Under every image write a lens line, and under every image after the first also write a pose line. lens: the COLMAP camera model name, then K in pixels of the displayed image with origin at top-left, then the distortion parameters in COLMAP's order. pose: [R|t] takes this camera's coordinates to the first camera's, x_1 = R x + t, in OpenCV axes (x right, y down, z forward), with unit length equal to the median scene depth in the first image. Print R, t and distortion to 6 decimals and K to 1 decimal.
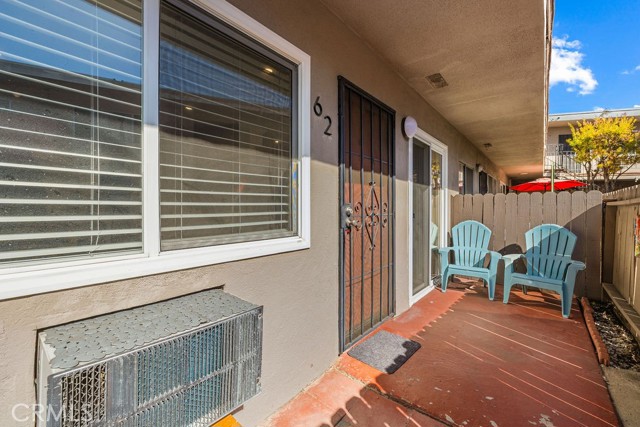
lens RADIAL K [[273.0, 0, 316.2], [0, 273.0, 213.4], [0, 0, 1]] dist [0.002595, -0.000580]
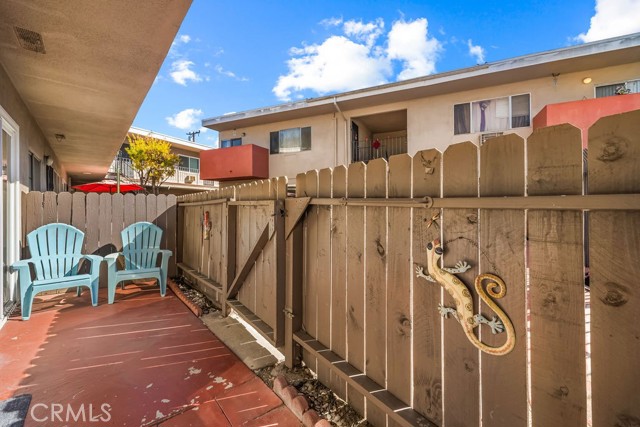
lens RADIAL K [[273.0, 0, 314.1], [0, 273.0, 212.4], [0, 0, 1]] dist [0.002595, -0.000580]
pose [[0.181361, -0.019190, 0.983229, -0.140250], [0.025681, 0.999561, 0.014772, 0.000645], [-0.983081, 0.022571, 0.181775, 0.079994]]
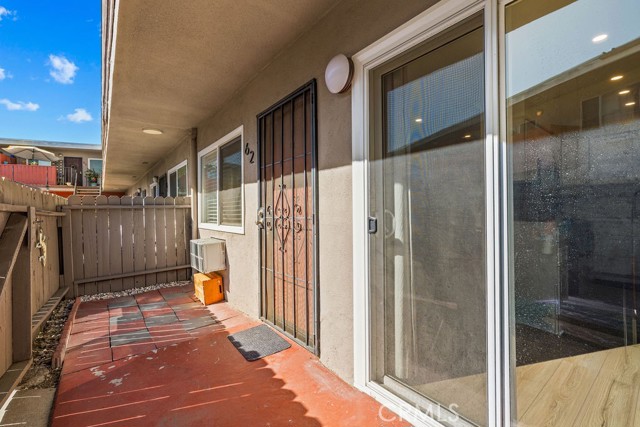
lens RADIAL K [[273.0, 0, 313.9], [0, 273.0, 216.7], [0, 0, 1]] dist [0.002595, -0.000580]
pose [[-0.214698, 0.018123, -0.976512, 0.817999], [-0.011400, 0.999713, 0.021060, -0.018123], [0.976614, 0.015653, -0.214430, 0.941076]]
